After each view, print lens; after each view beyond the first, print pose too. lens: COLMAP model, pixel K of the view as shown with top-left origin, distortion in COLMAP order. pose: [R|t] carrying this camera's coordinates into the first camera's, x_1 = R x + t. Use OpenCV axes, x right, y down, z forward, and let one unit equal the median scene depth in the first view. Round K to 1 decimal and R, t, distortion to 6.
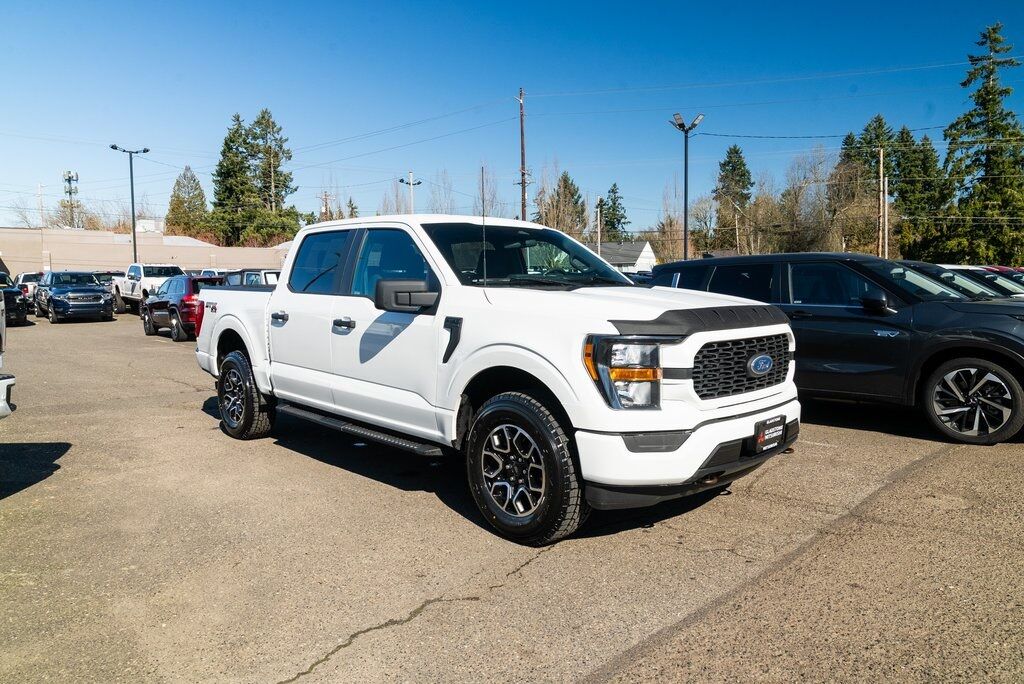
lens RADIAL K [[697.3, 0, 504.1], [0, 697.3, 341.5], [0, 0, 1]] dist [-0.029688, 0.018363]
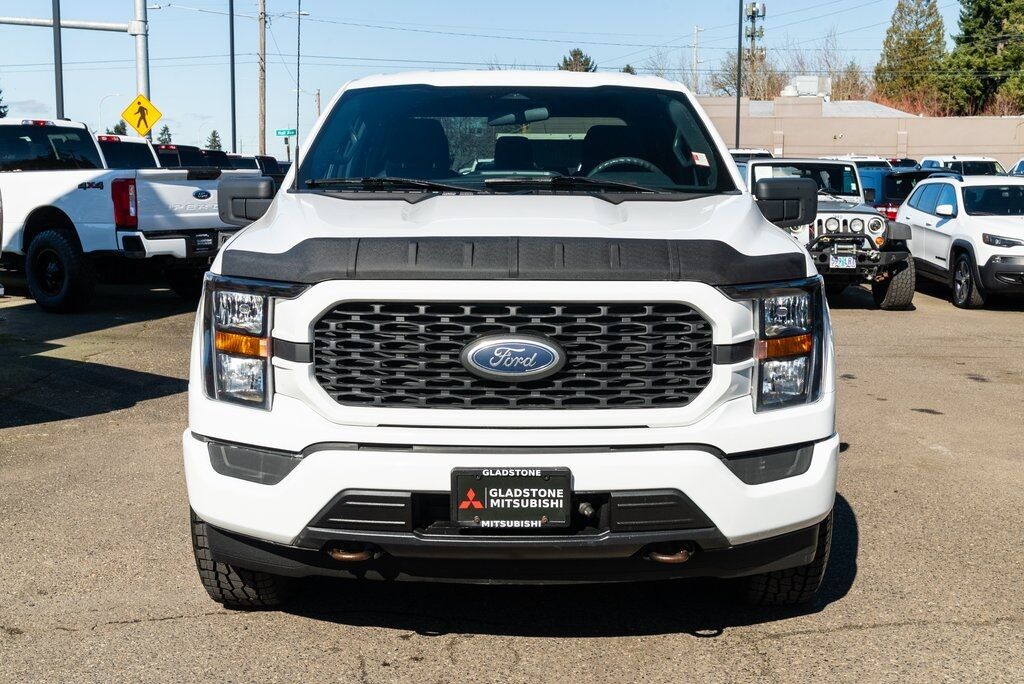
lens RADIAL K [[1244.0, 0, 512.2], [0, 1244.0, 344.6], [0, 0, 1]] dist [0.008369, 0.000000]
pose [[0.718163, 0.097035, -0.689077, 0.252474], [-0.064494, 0.995249, 0.072934, -0.010310], [0.692880, -0.007937, 0.721009, 0.093800]]
